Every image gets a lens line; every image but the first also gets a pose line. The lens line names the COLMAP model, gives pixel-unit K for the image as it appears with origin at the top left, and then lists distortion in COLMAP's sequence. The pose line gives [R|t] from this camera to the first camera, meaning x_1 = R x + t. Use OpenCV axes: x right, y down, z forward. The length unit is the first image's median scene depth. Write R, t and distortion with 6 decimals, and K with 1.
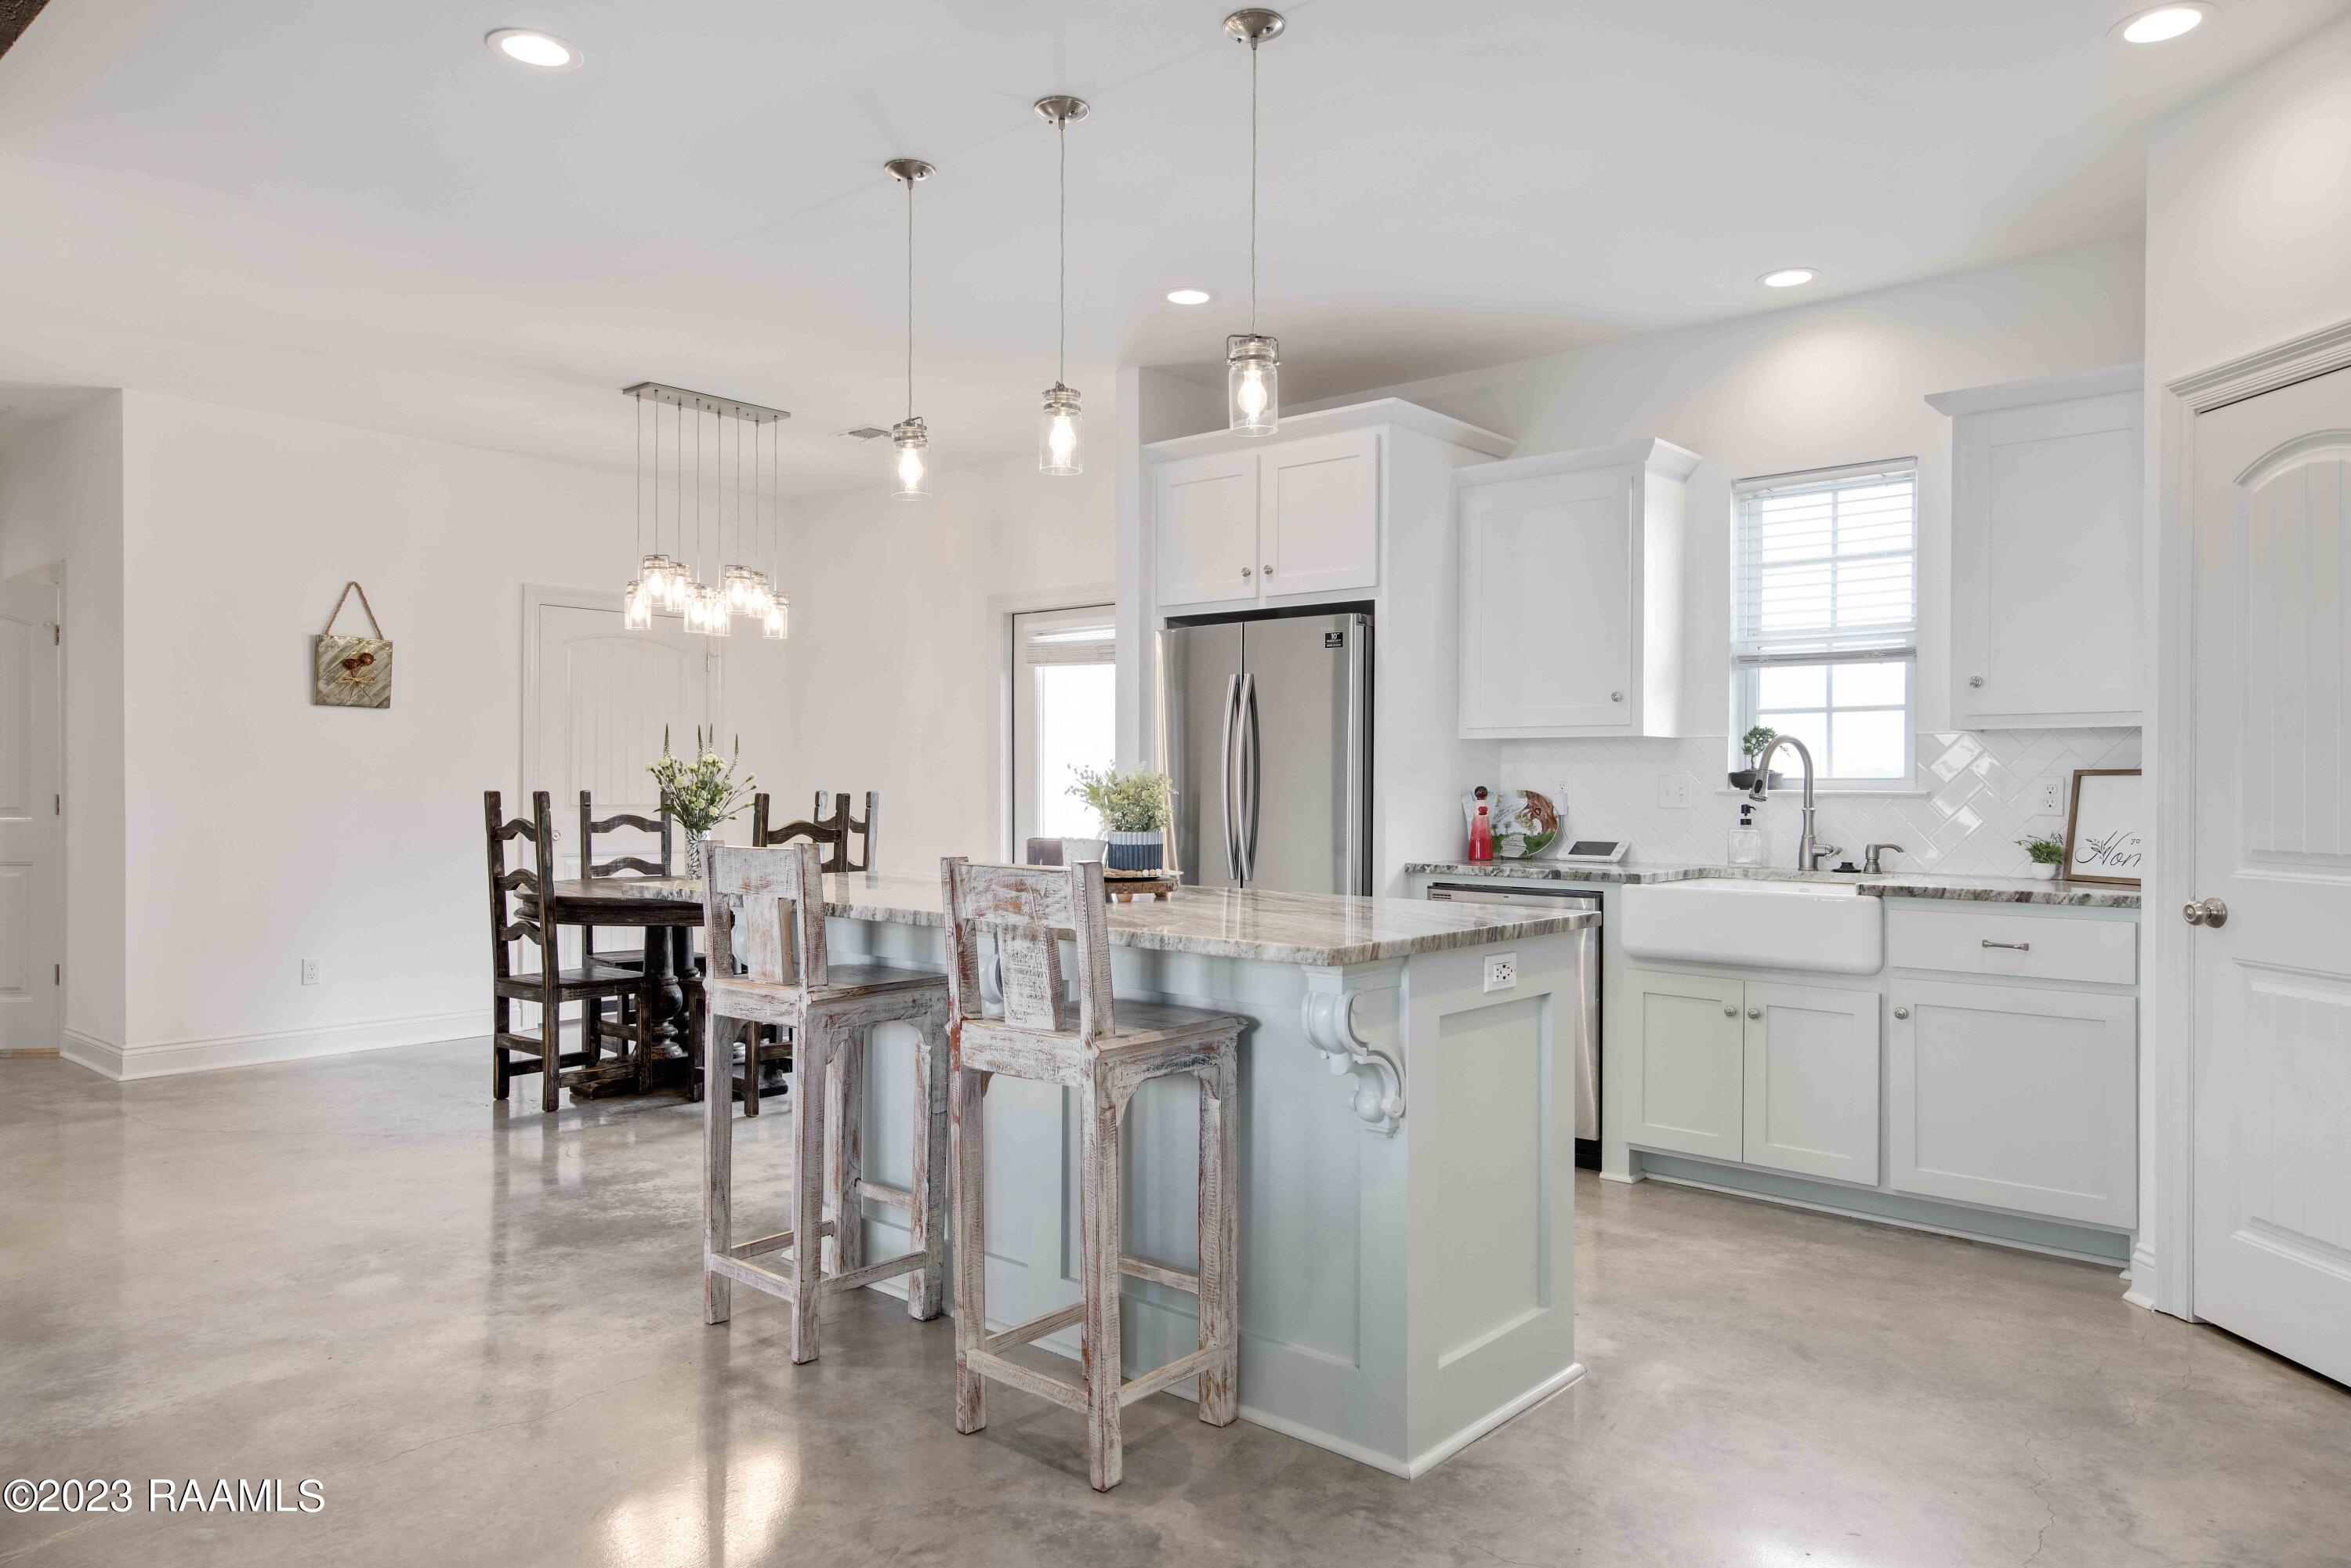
lens RADIAL K [[1539.3, 0, 1177.7], [0, 1539.3, 790.4], [0, 0, 1]] dist [0.016762, 0.002454]
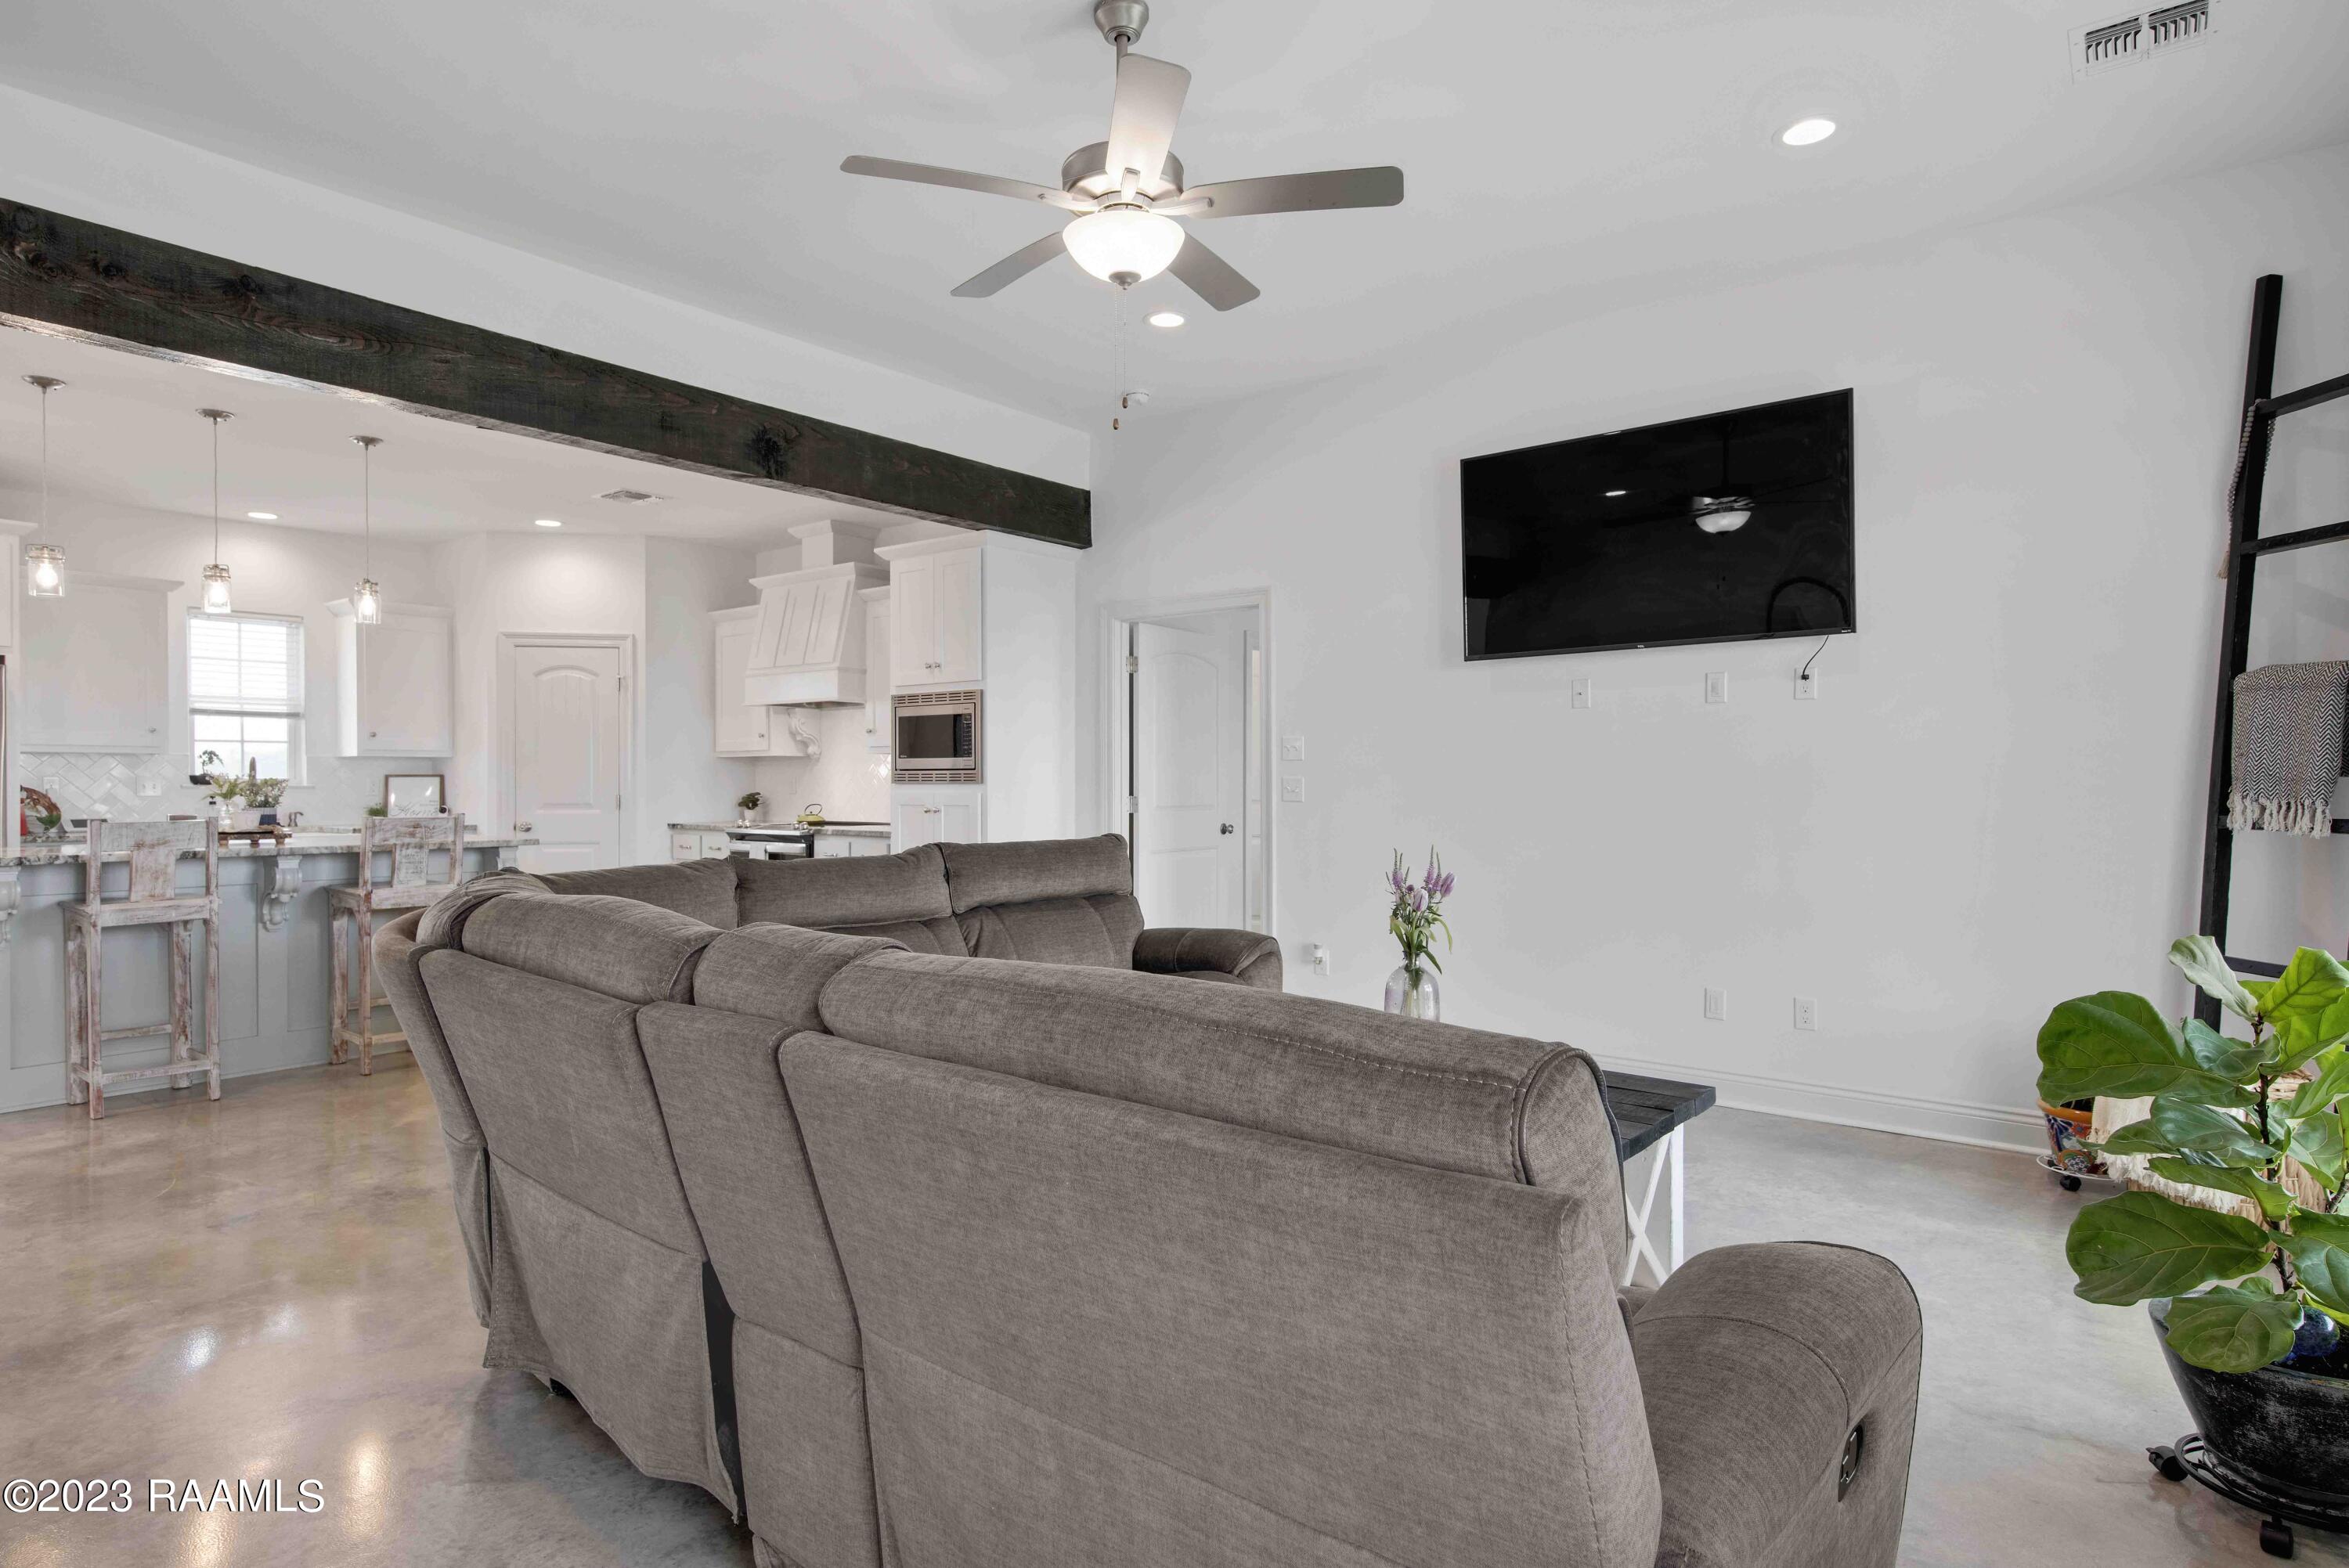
lens RADIAL K [[1273.6, 0, 1191.0], [0, 1273.6, 786.2], [0, 0, 1]] dist [0.010045, -0.000792]
pose [[-0.056590, -0.008151, 0.998364, -1.331137], [0.006094, 0.999945, 0.008509, -0.005443], [-0.998379, 0.006566, -0.056537, -0.052254]]
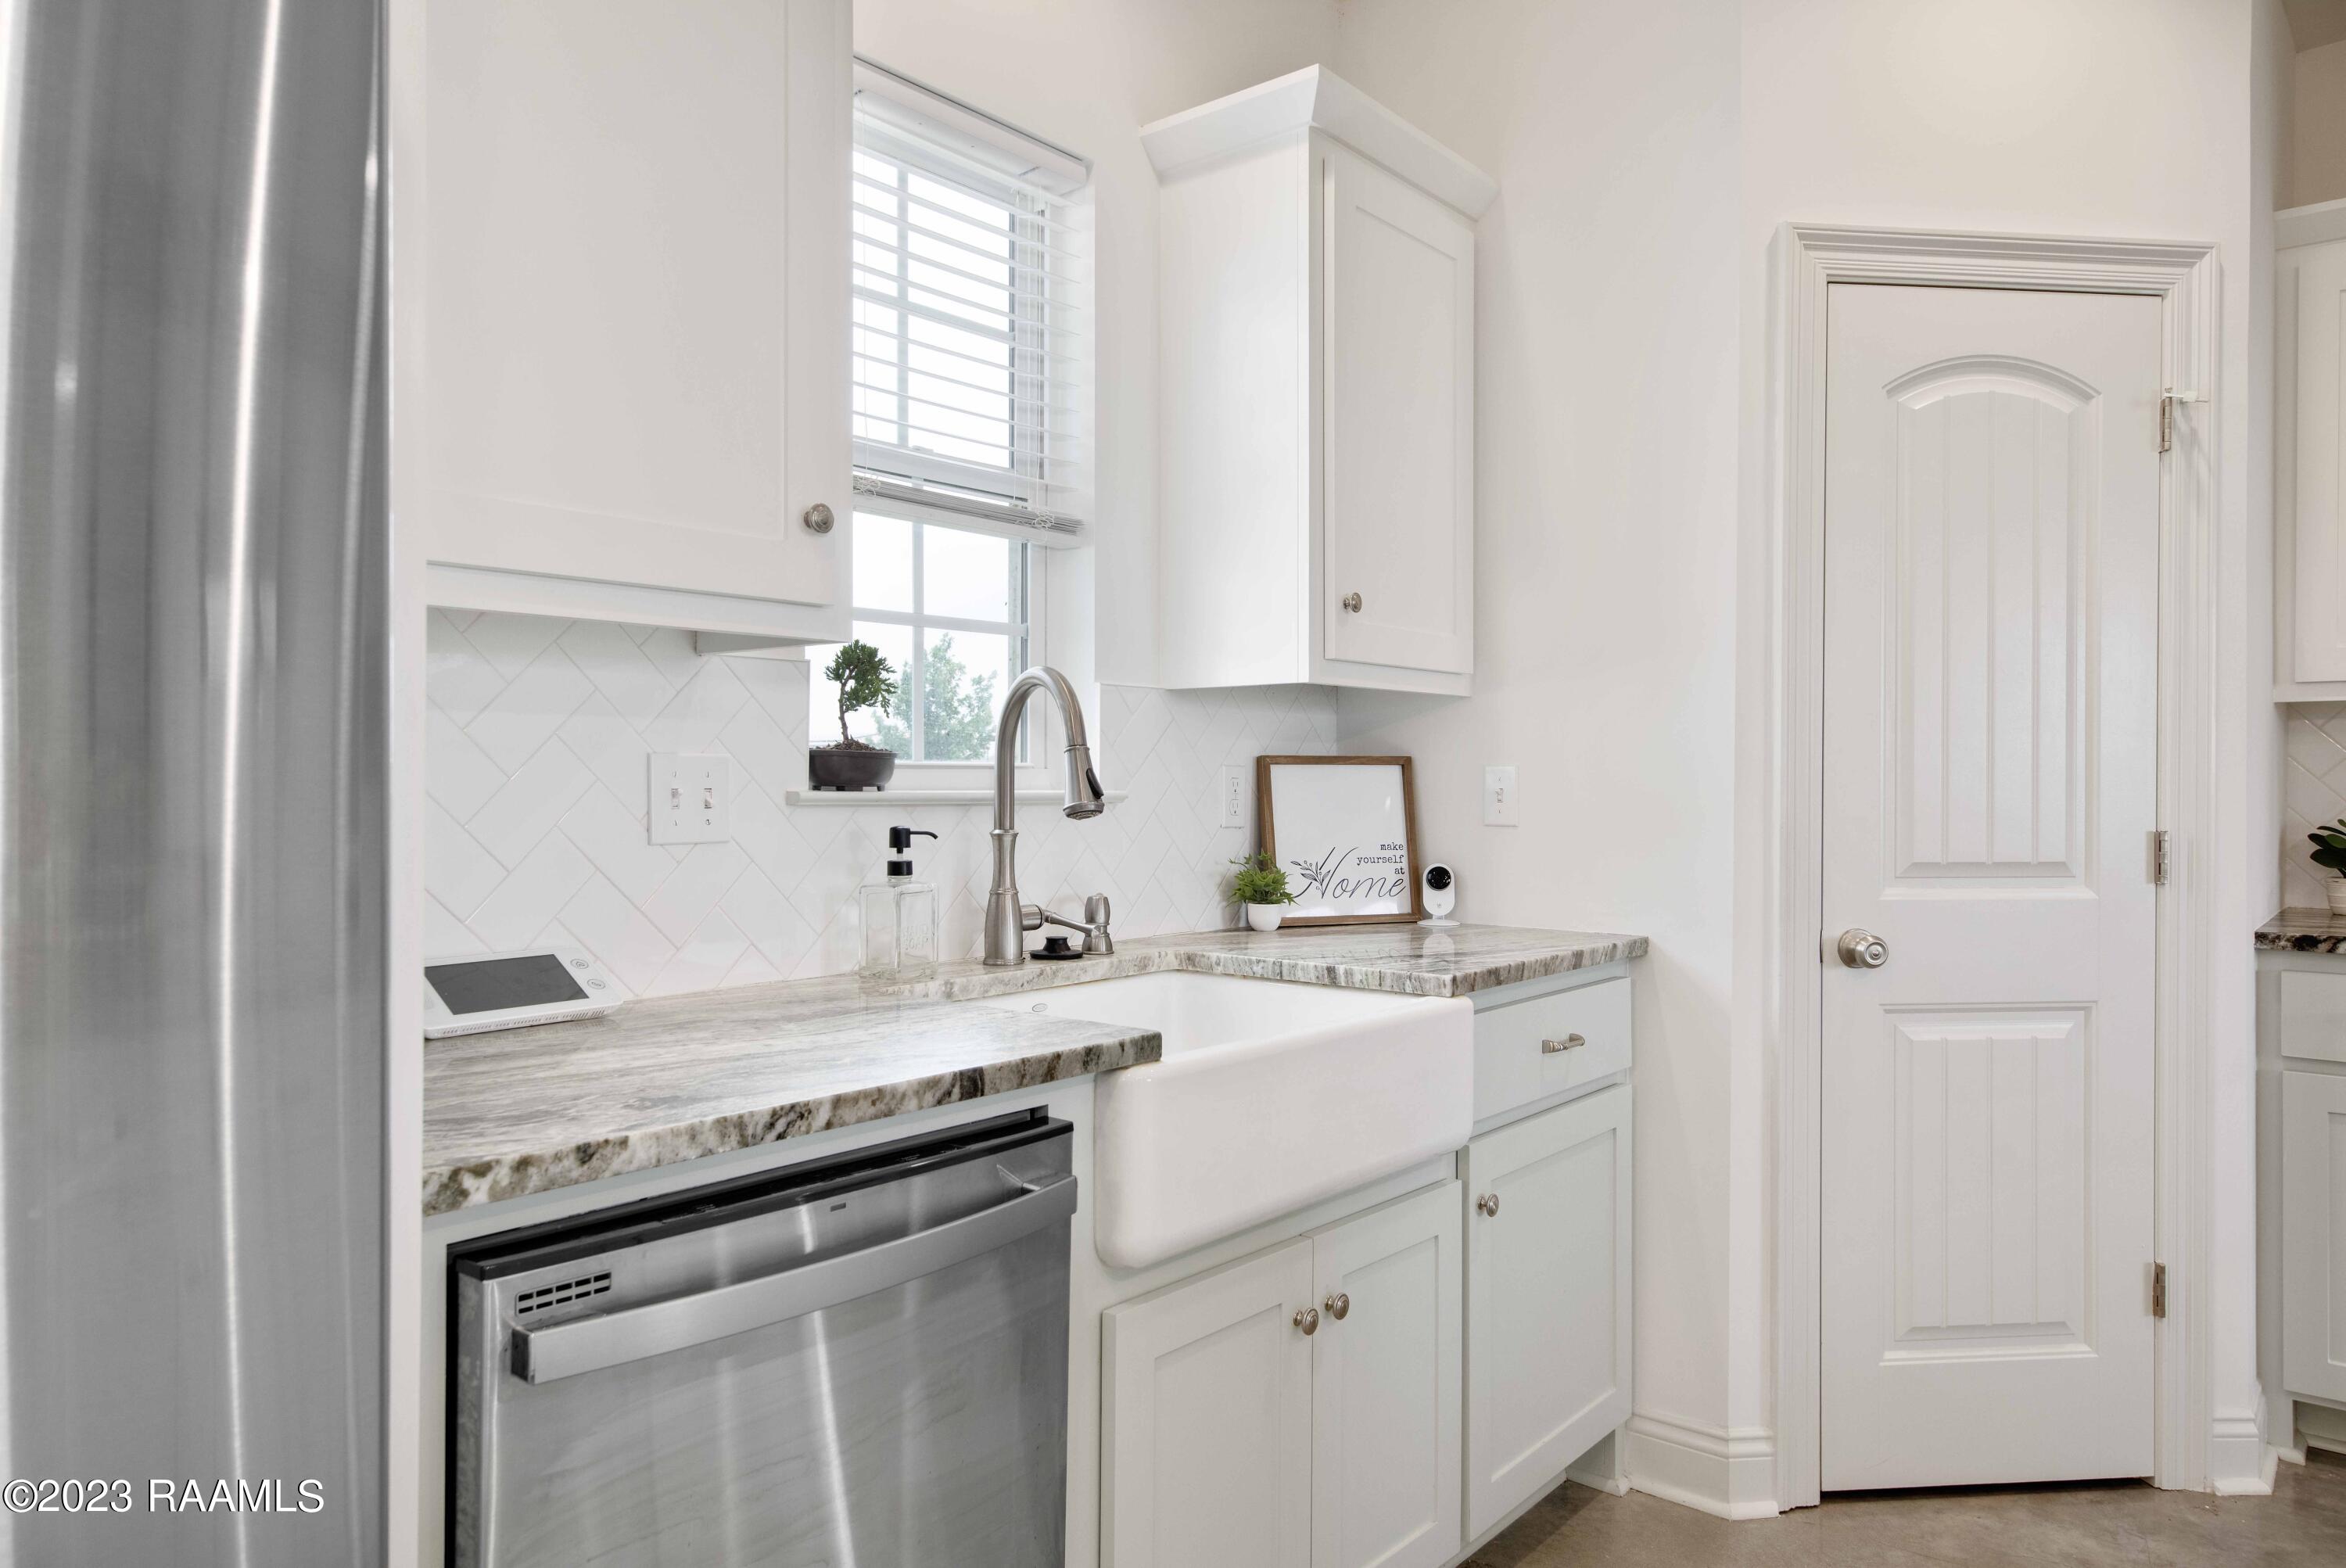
lens RADIAL K [[1536.1, 0, 1185.1], [0, 1536.1, 786.6], [0, 0, 1]] dist [0.016762, 0.002454]
pose [[-0.035580, -0.007622, 0.999338, -0.058472], [0.002334, 0.999968, 0.007710, -0.005331], [-0.999364, 0.002606, -0.035561, 1.062151]]
